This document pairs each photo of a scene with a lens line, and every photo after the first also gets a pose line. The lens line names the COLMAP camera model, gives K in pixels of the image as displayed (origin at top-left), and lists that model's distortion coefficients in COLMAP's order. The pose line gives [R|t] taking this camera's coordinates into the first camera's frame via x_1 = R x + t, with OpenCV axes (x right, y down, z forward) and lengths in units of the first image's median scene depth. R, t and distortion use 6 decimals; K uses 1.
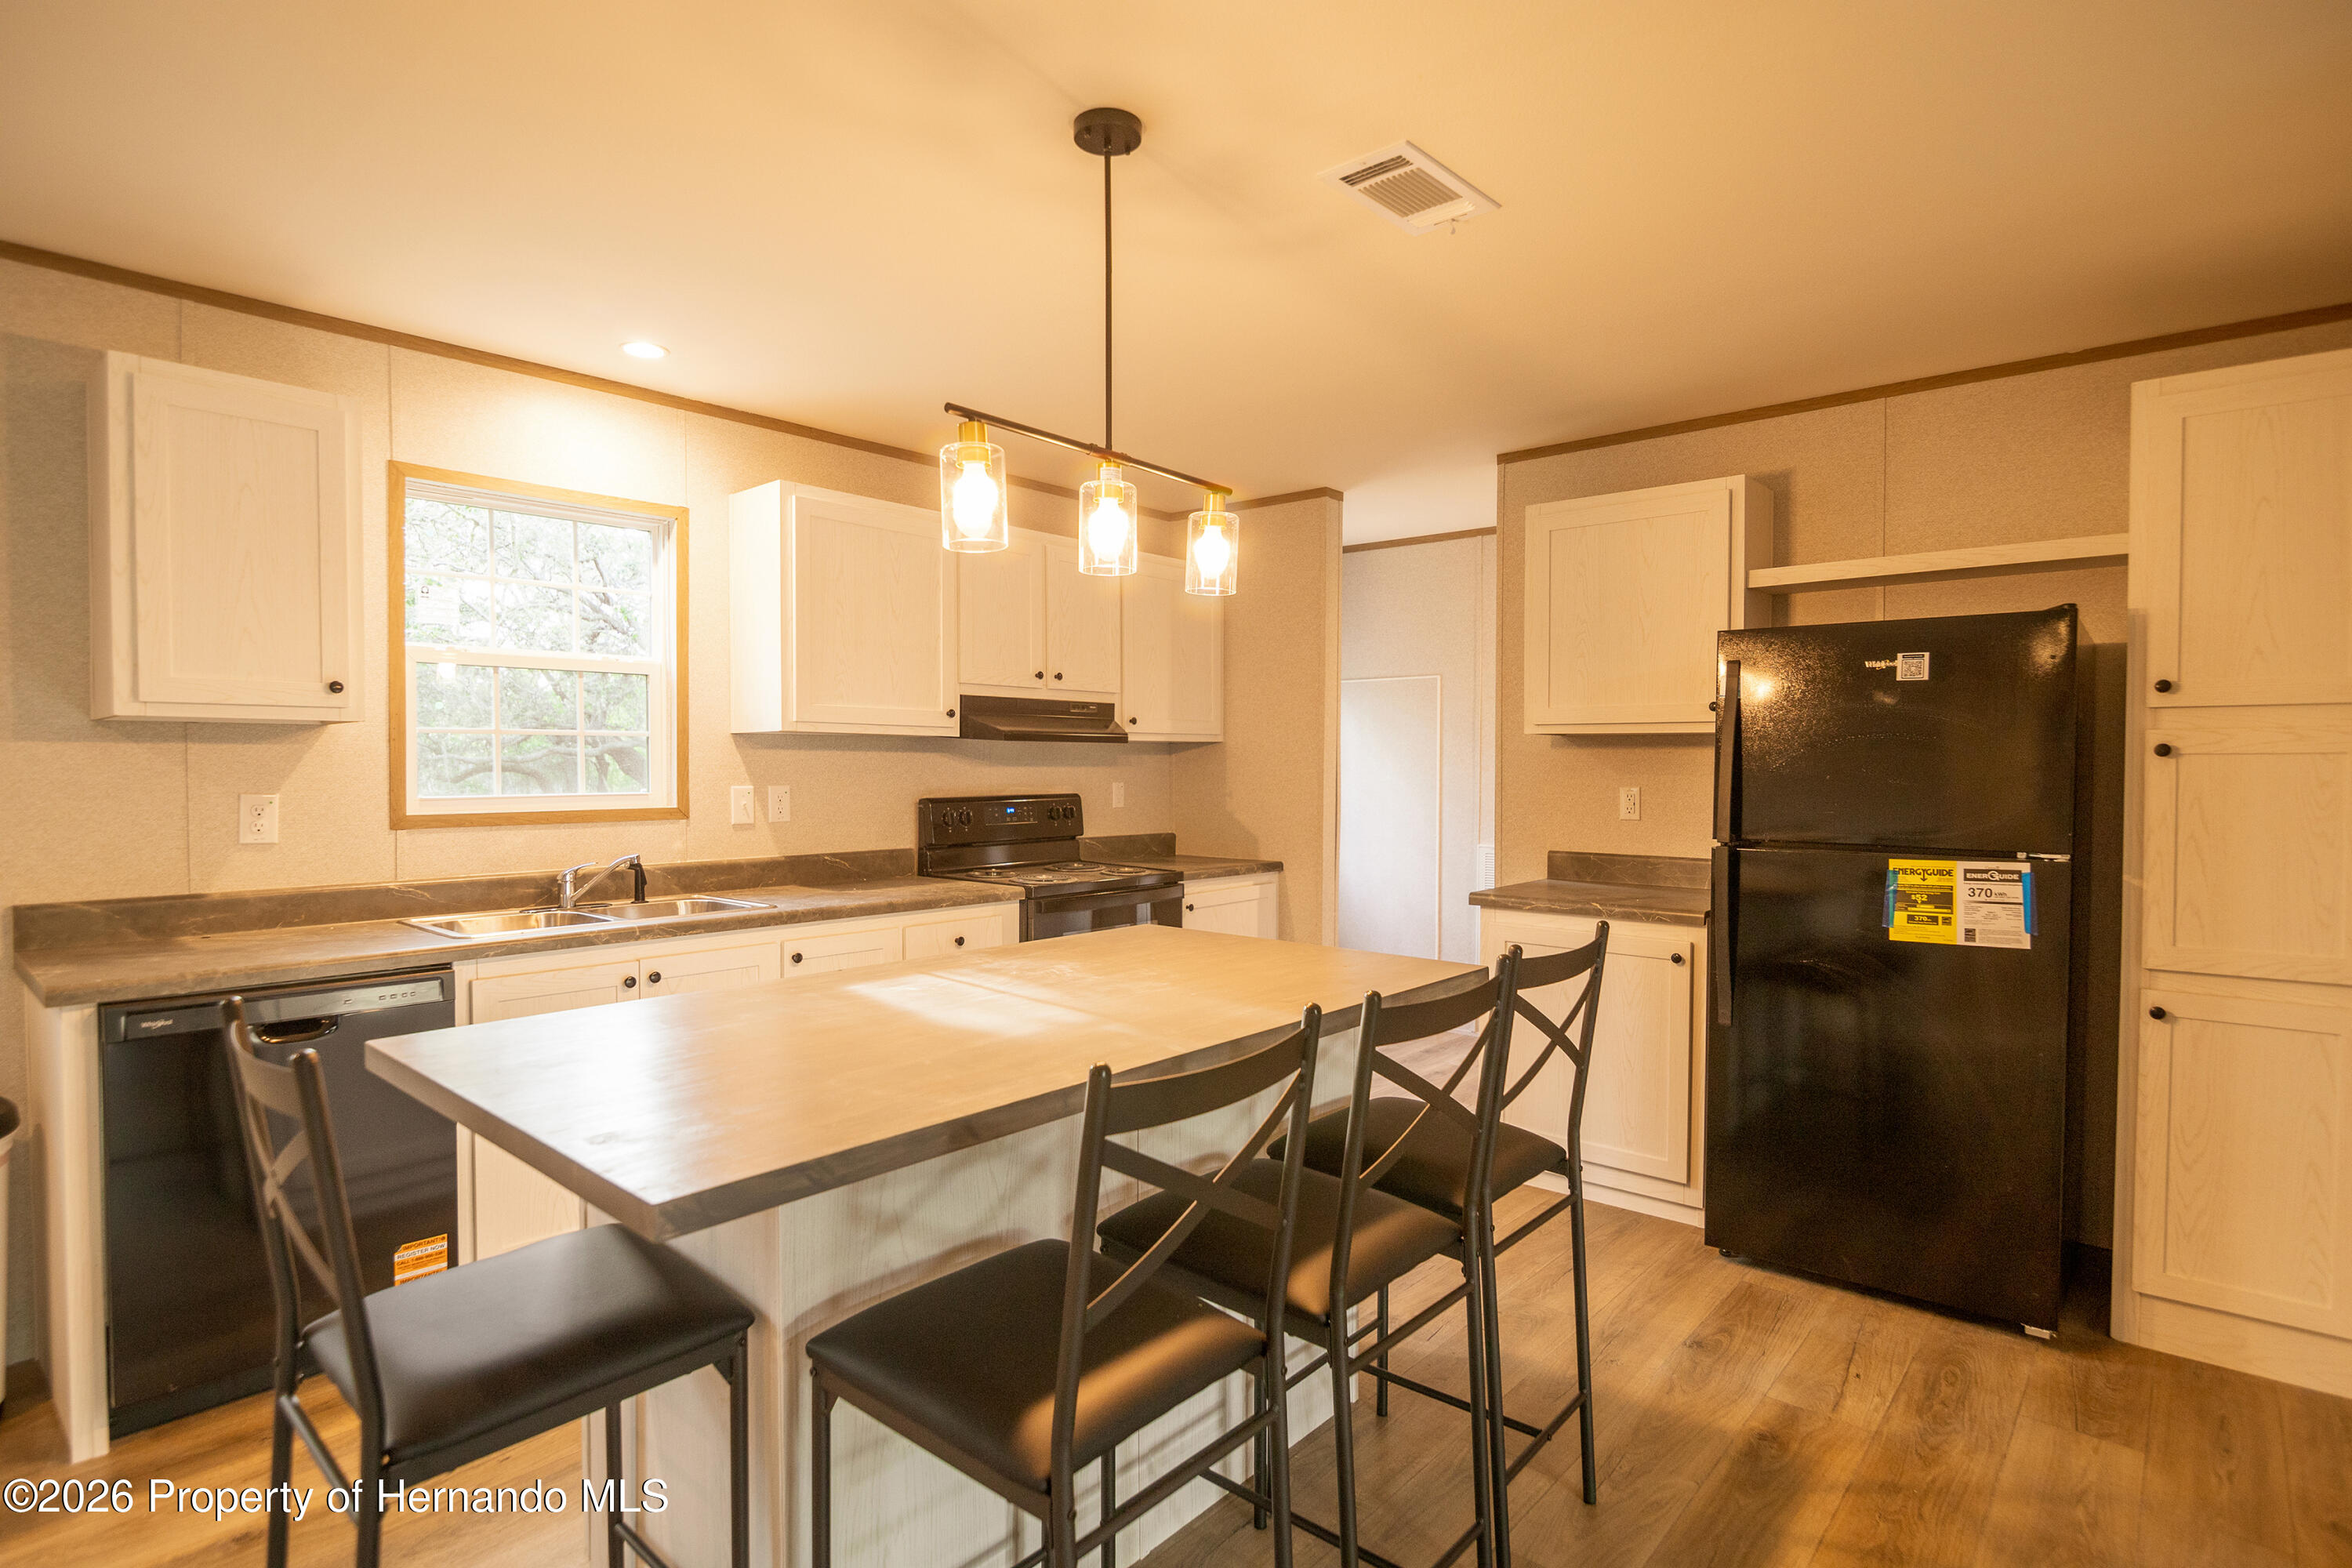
lens RADIAL K [[1186.7, 0, 1159.3], [0, 1186.7, 791.6], [0, 0, 1]] dist [-0.014466, 0.000262]
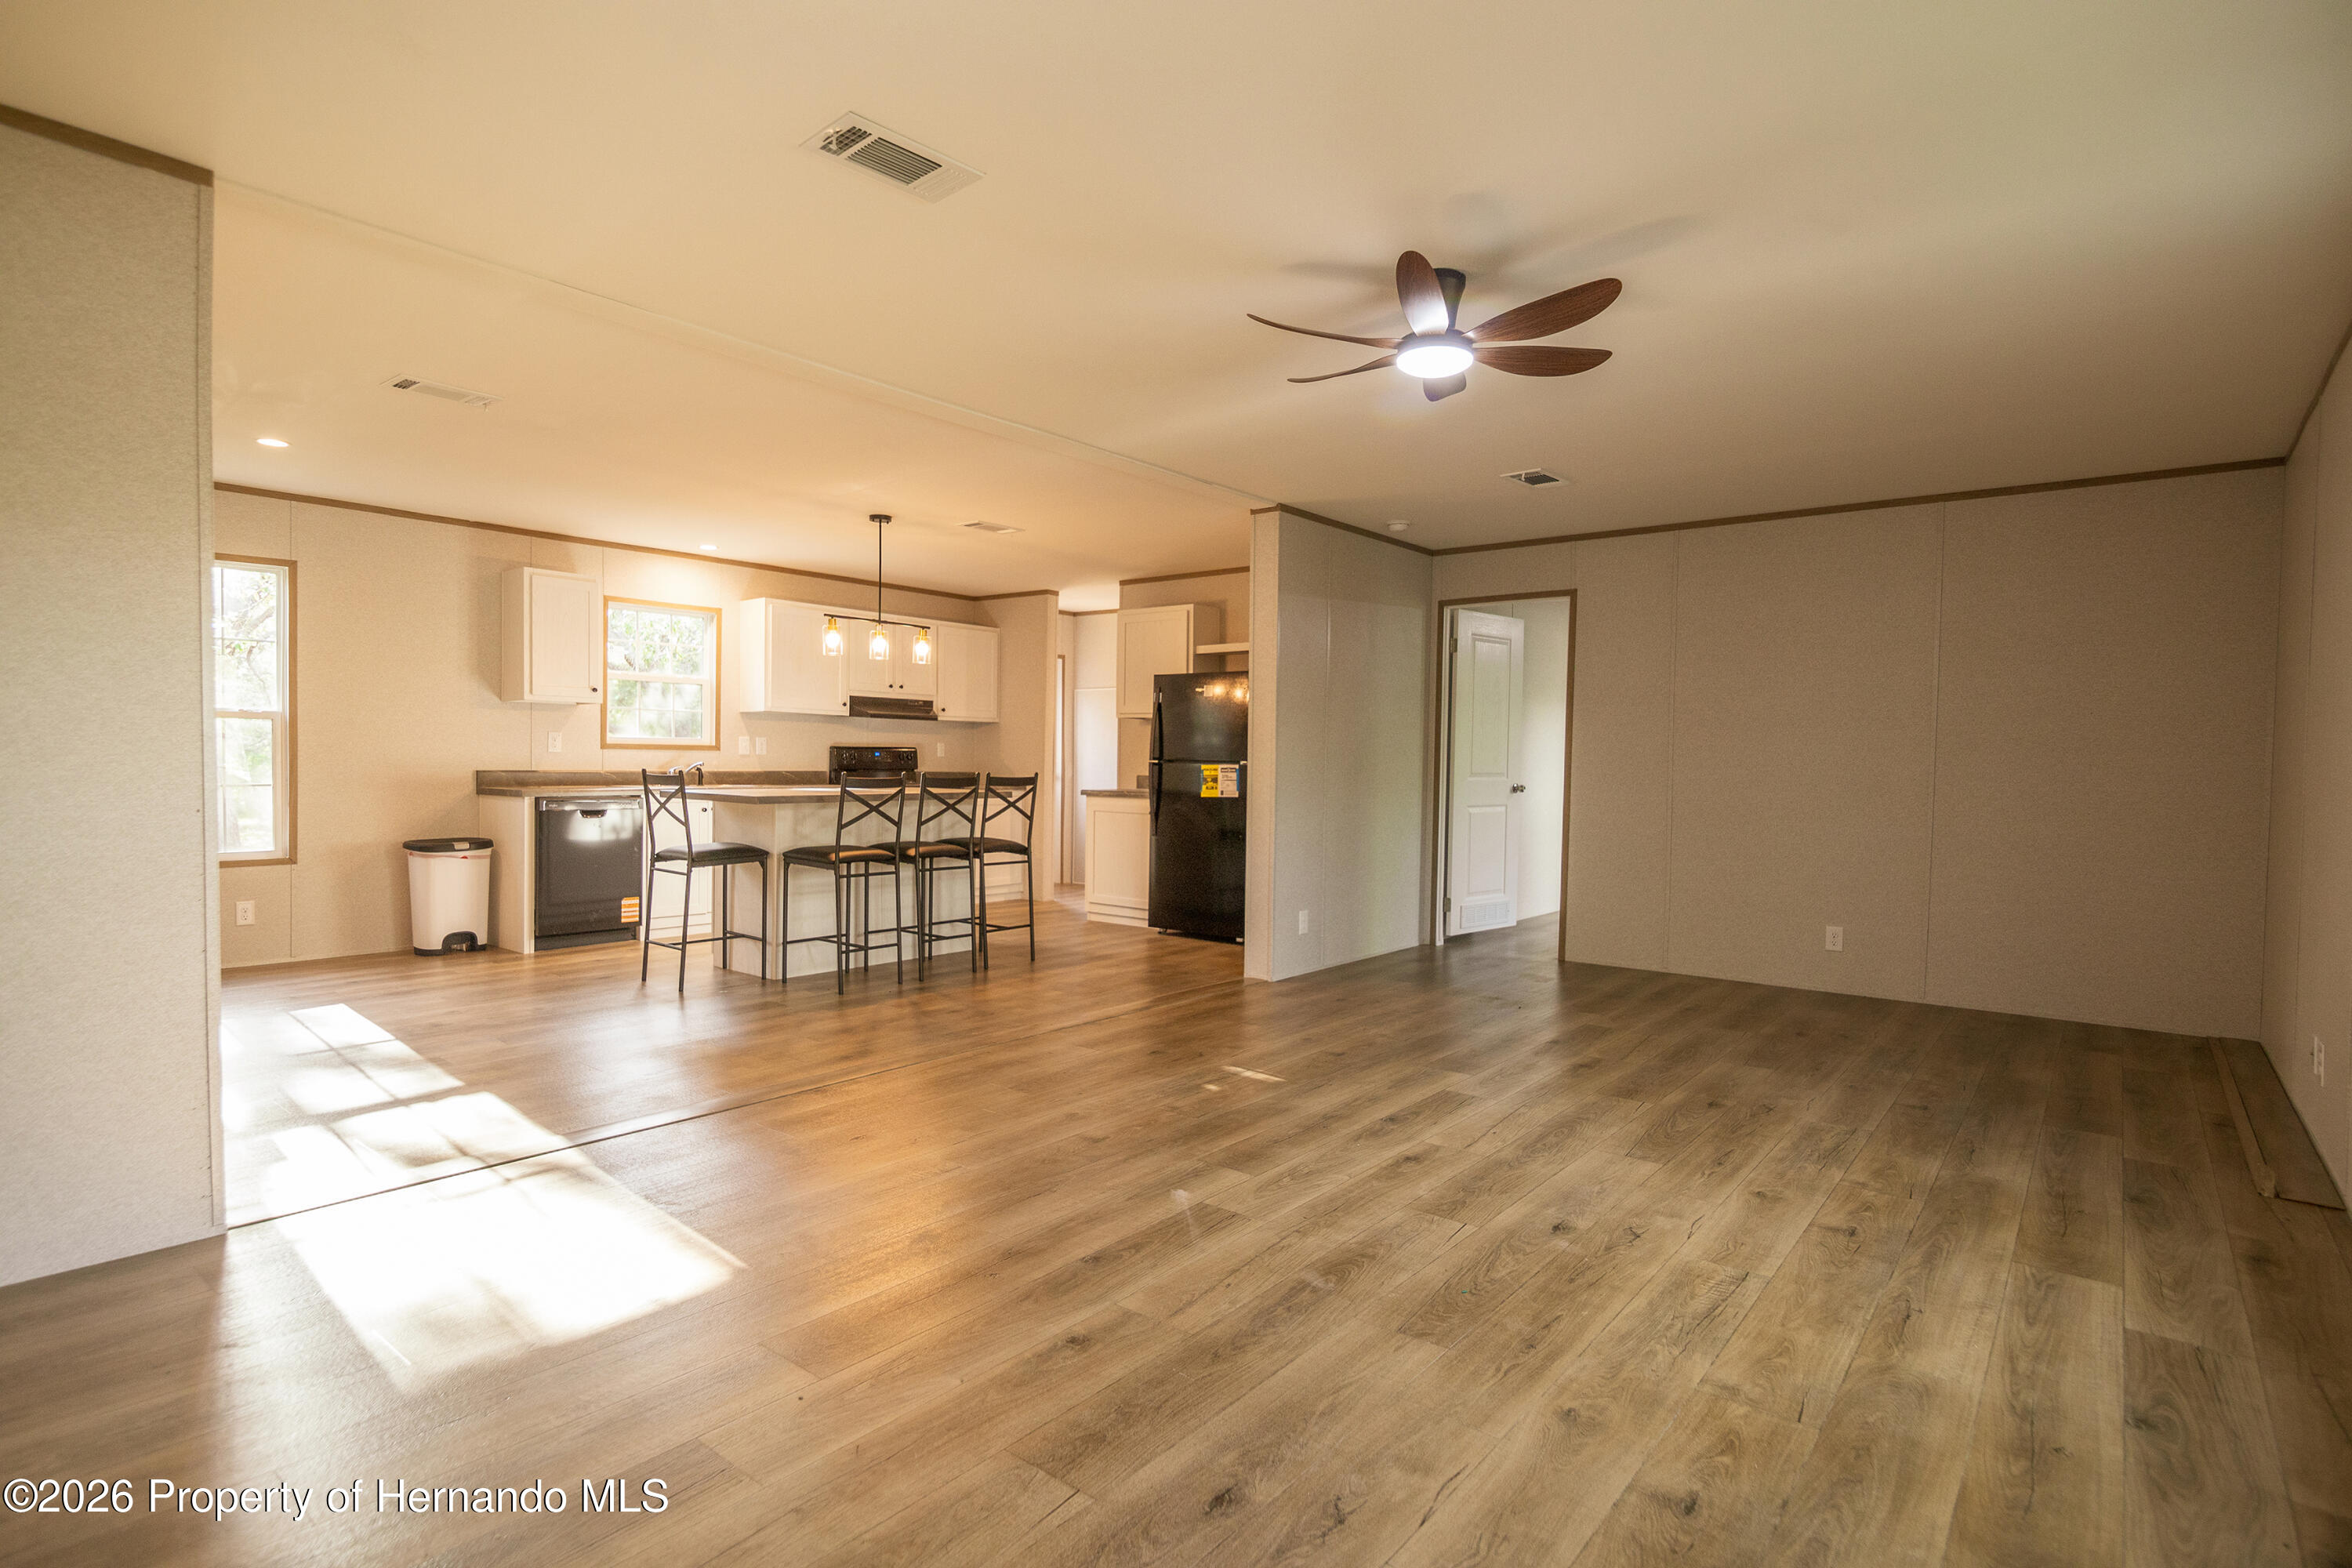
lens RADIAL K [[1186.7, 0, 1159.3], [0, 1186.7, 791.6], [0, 0, 1]] dist [-0.014466, 0.000262]
pose [[0.999127, 0.011409, 0.040176, 0.427448], [-0.011477, 0.999933, 0.001466, 0.113227], [-0.040156, -0.001926, 0.999192, -1.601330]]
